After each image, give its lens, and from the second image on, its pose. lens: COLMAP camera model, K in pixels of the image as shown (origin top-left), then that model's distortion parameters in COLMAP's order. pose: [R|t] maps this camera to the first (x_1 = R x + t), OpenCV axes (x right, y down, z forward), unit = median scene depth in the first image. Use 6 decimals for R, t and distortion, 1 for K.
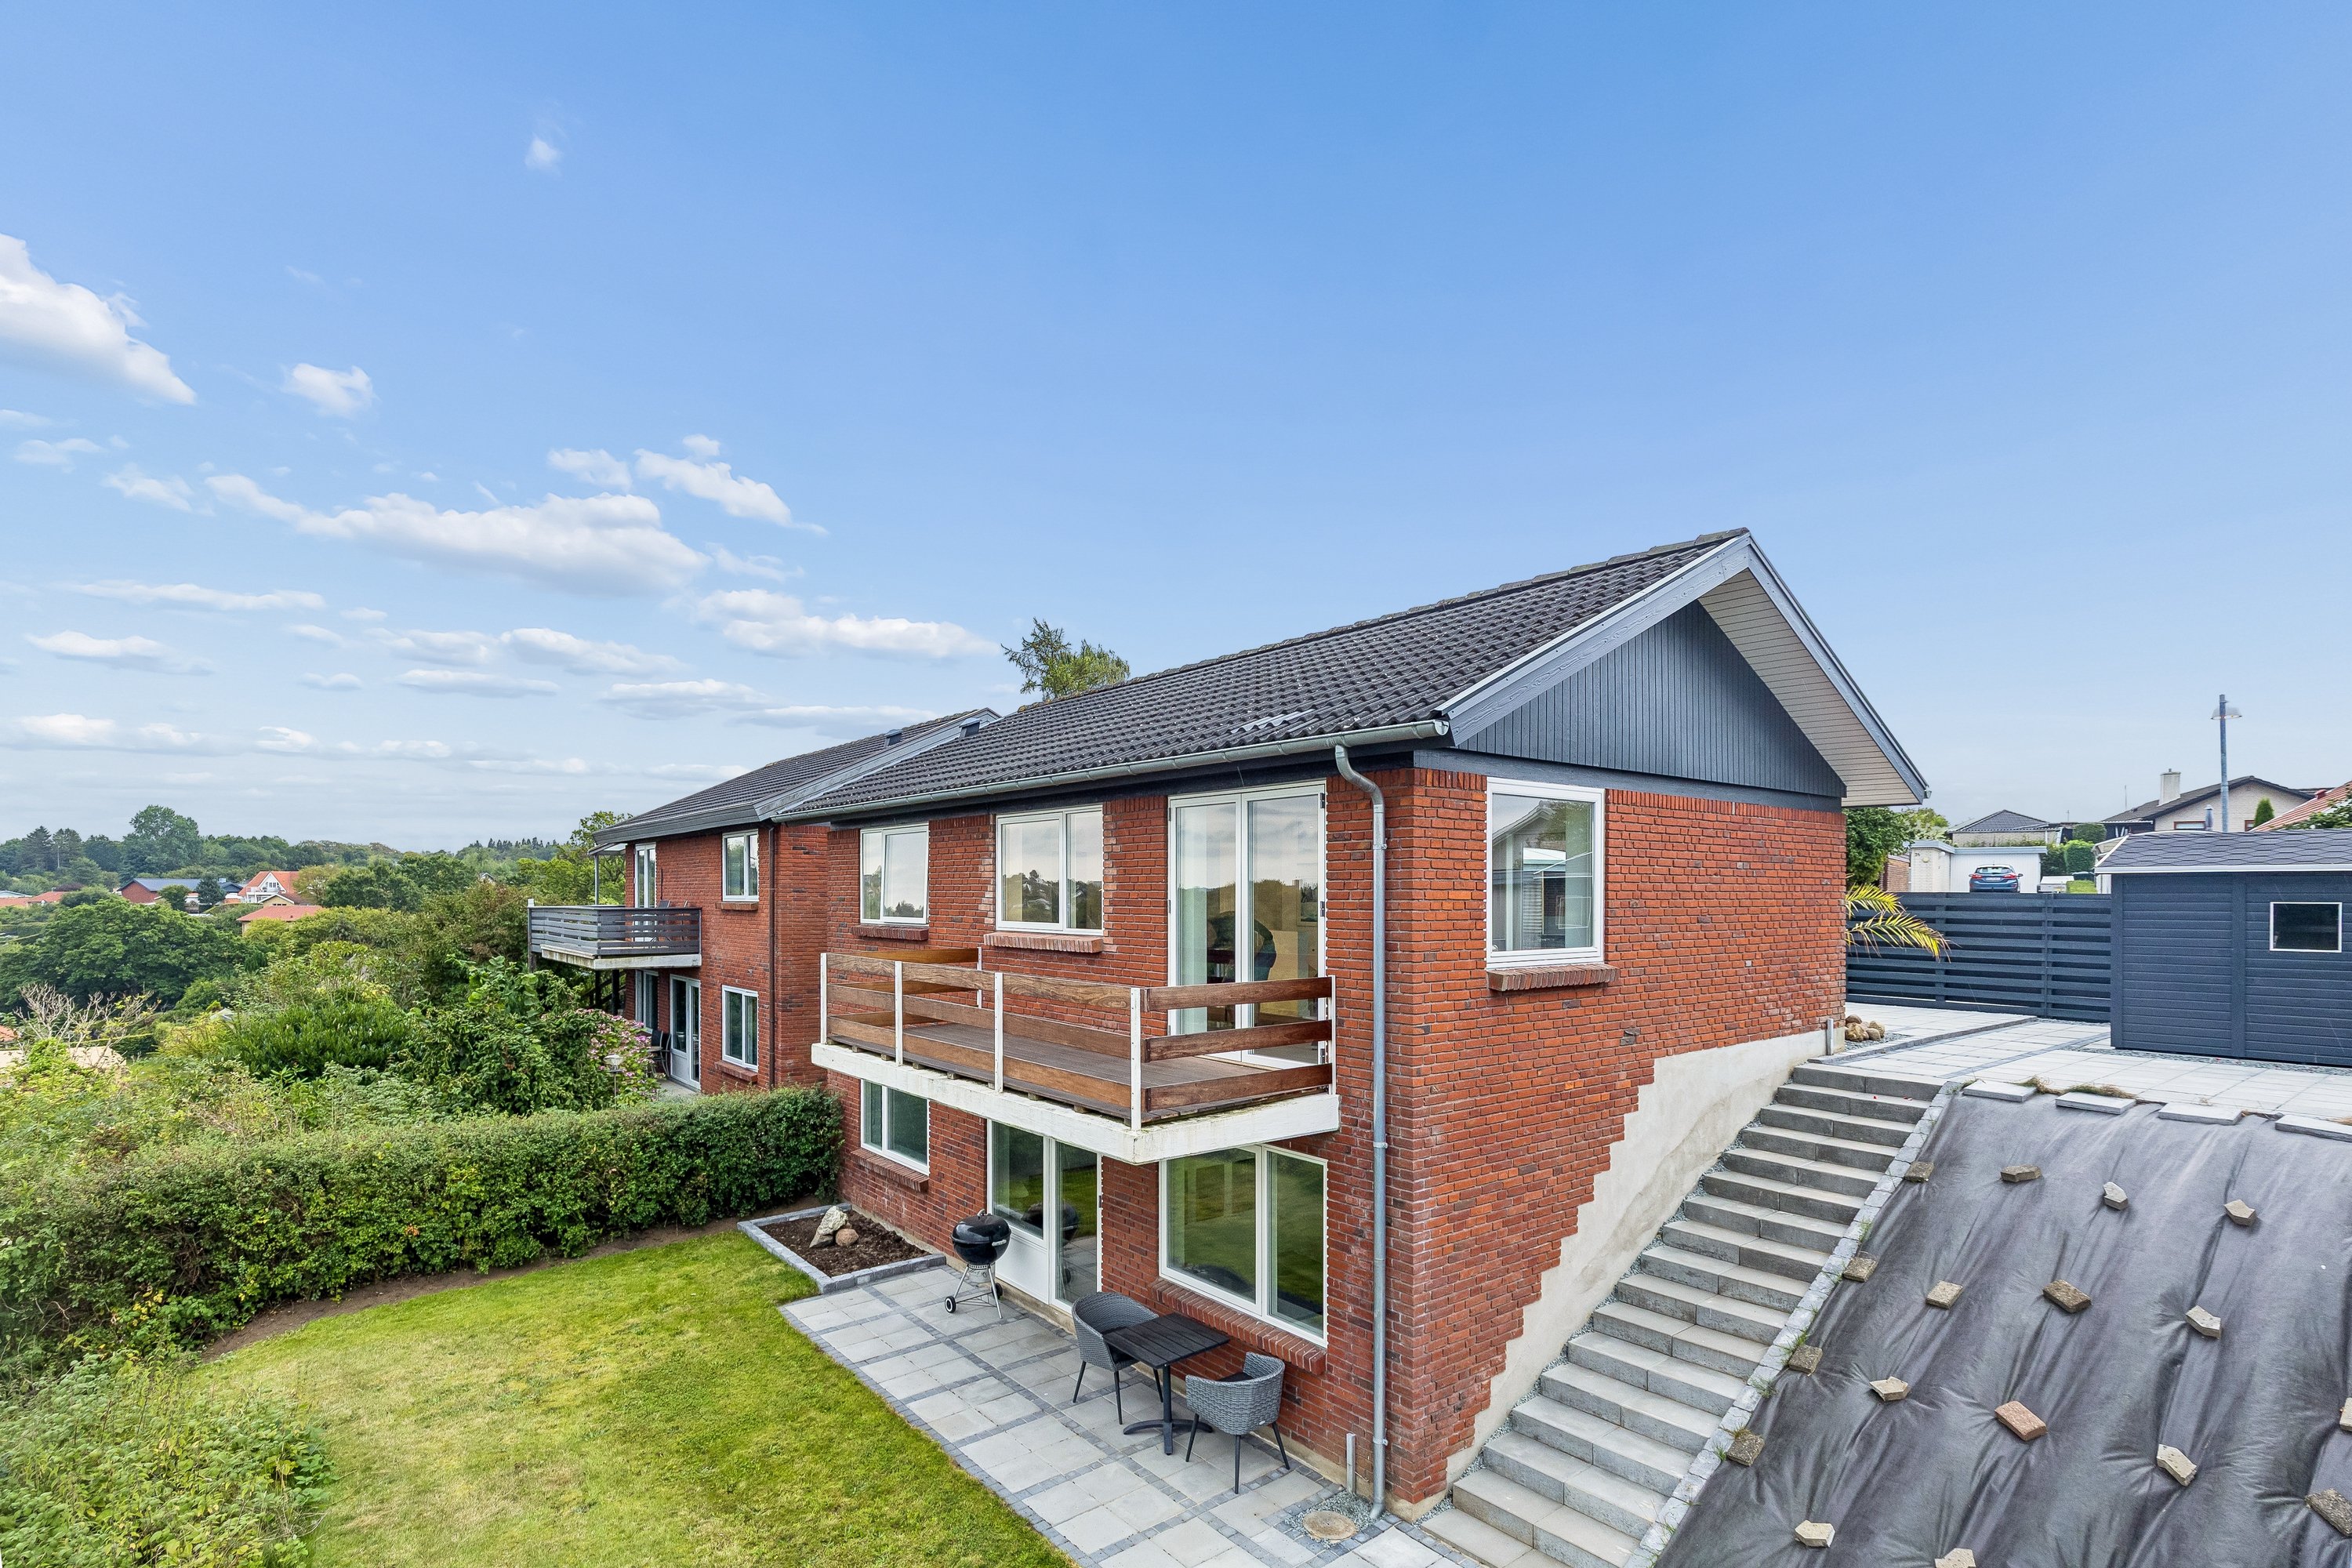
lens RADIAL K [[1153.7, 0, 1143.8], [0, 1153.7, 890.1], [0, 0, 1]] dist [-0.000255, 0.000026]
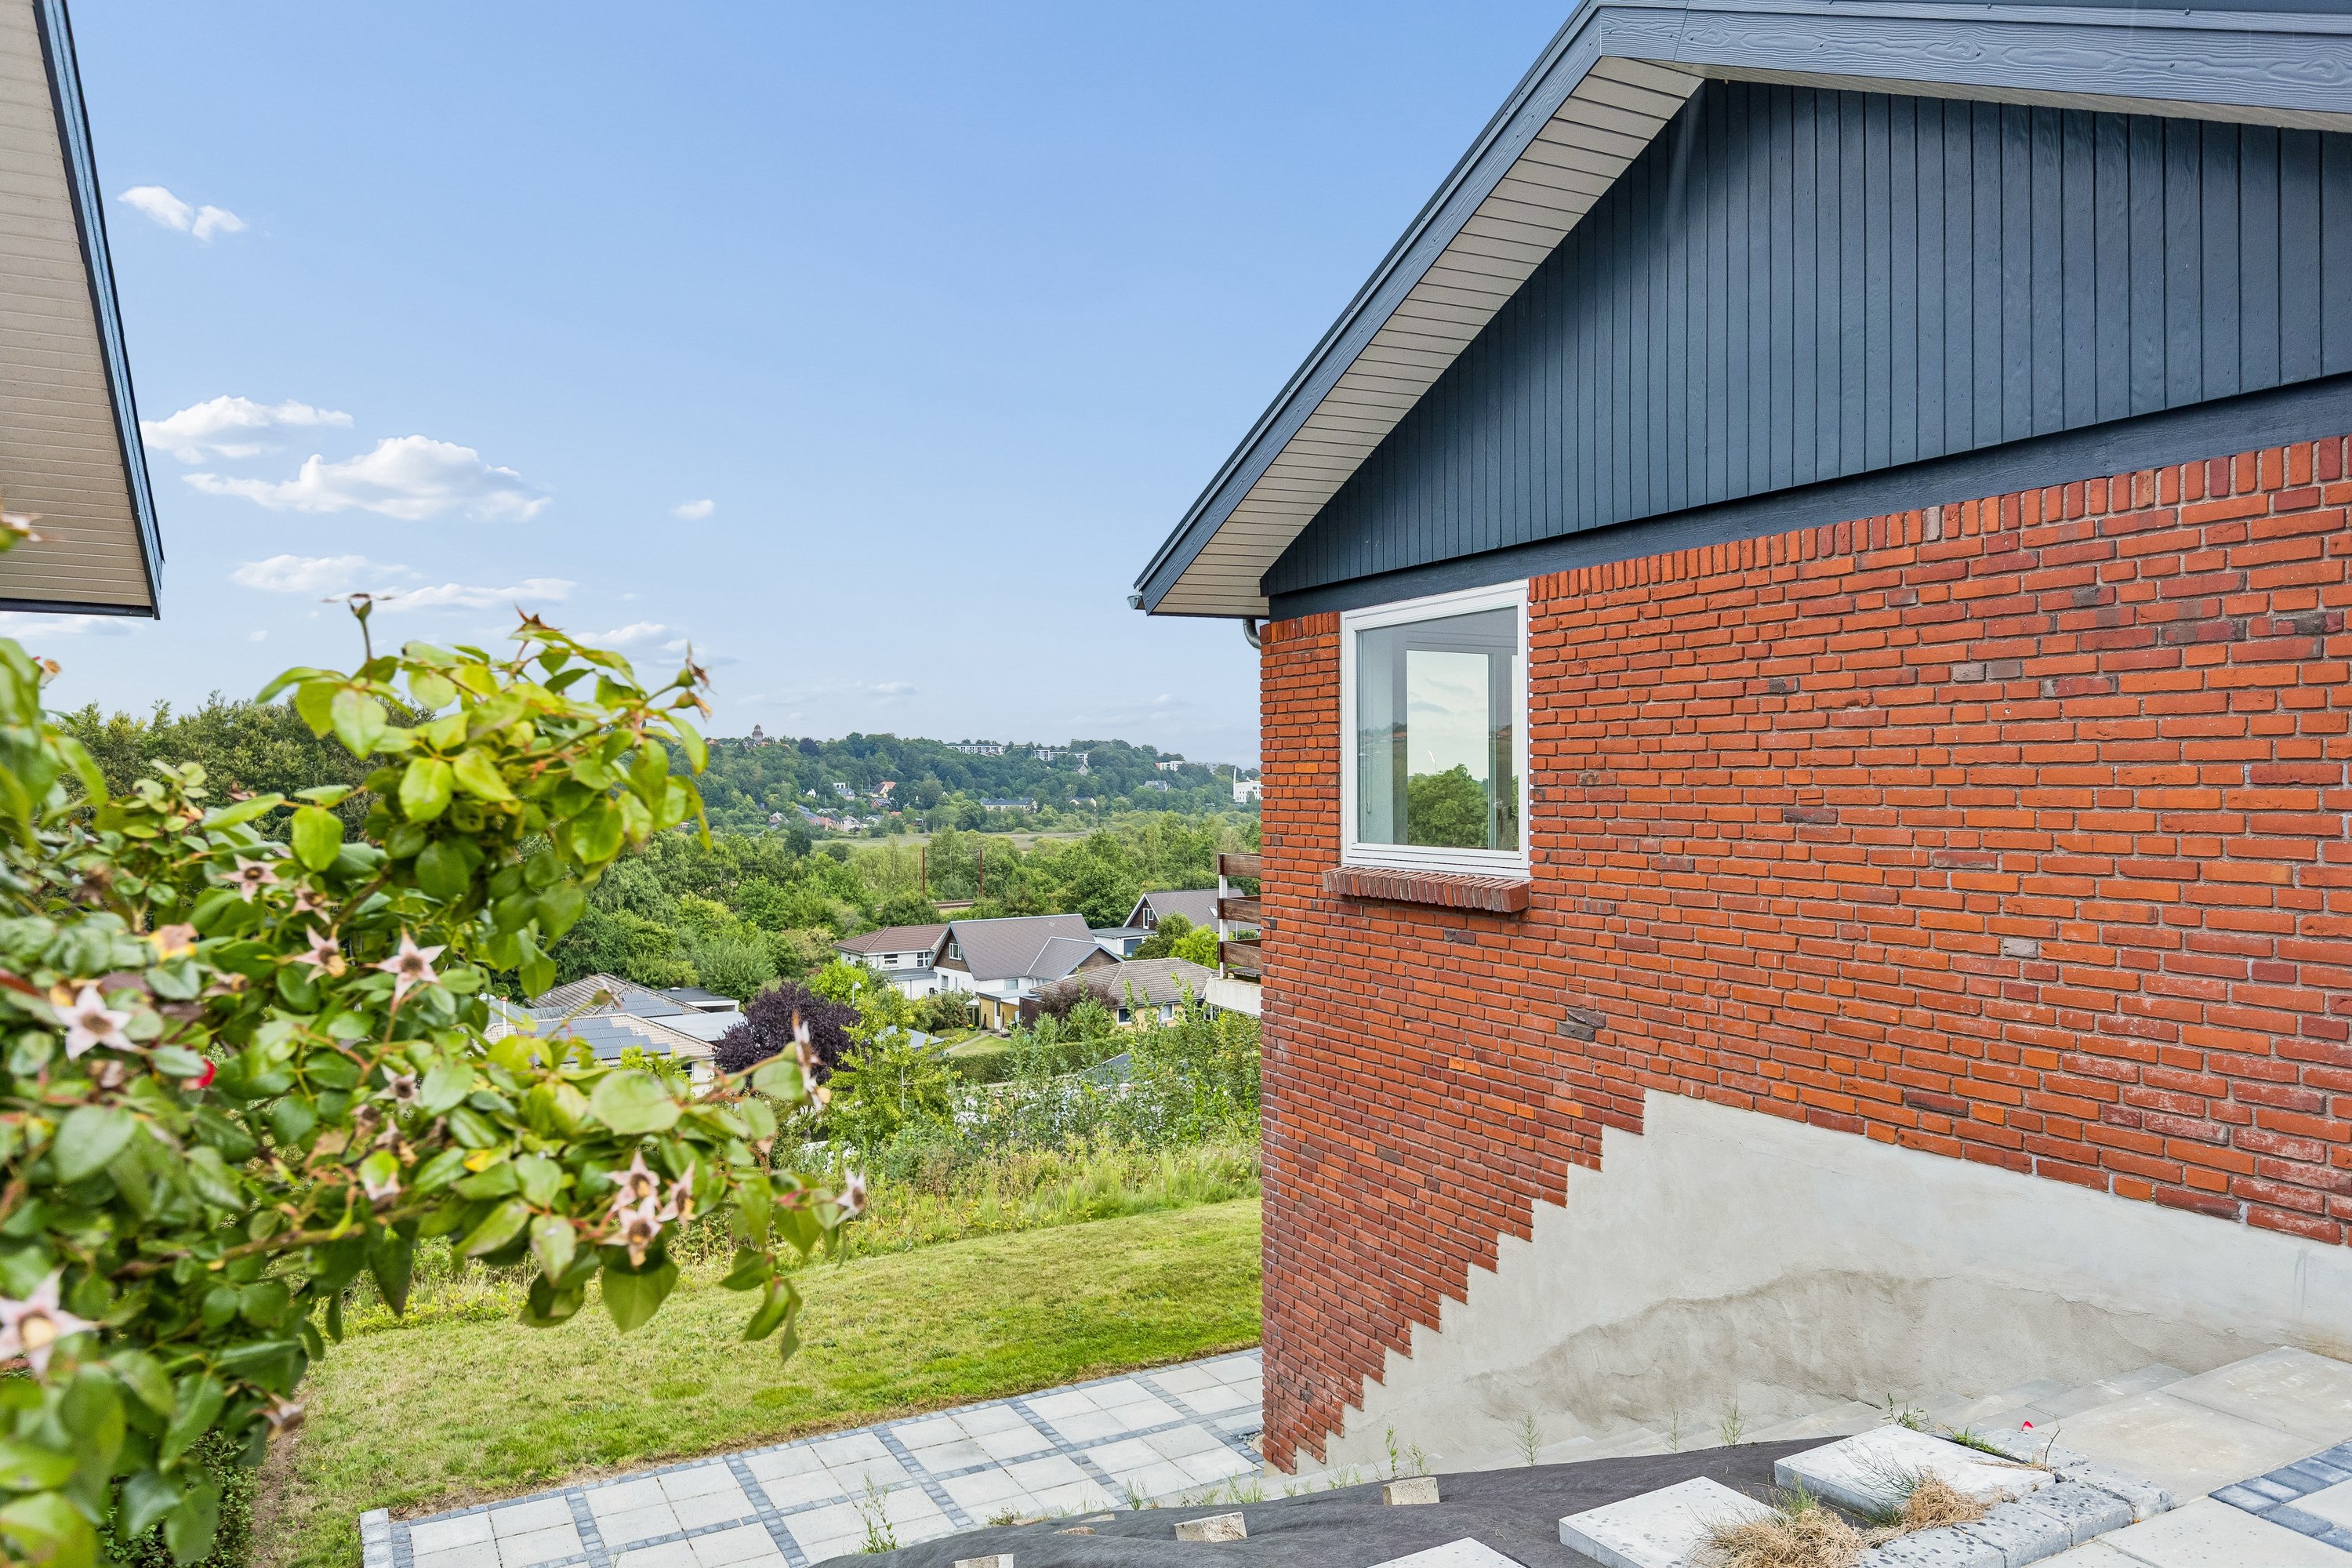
lens RADIAL K [[1588.4, 0, 1176.3], [0, 1588.4, 782.7], [0, 0, 1]] dist [-0.006110, -0.001389]
pose [[-0.179707, -0.004174, -0.983711, 1.381979], [0.003330, 0.999983, -0.004851, 0.019805], [0.983714, -0.004147, -0.179690, 1.105243]]
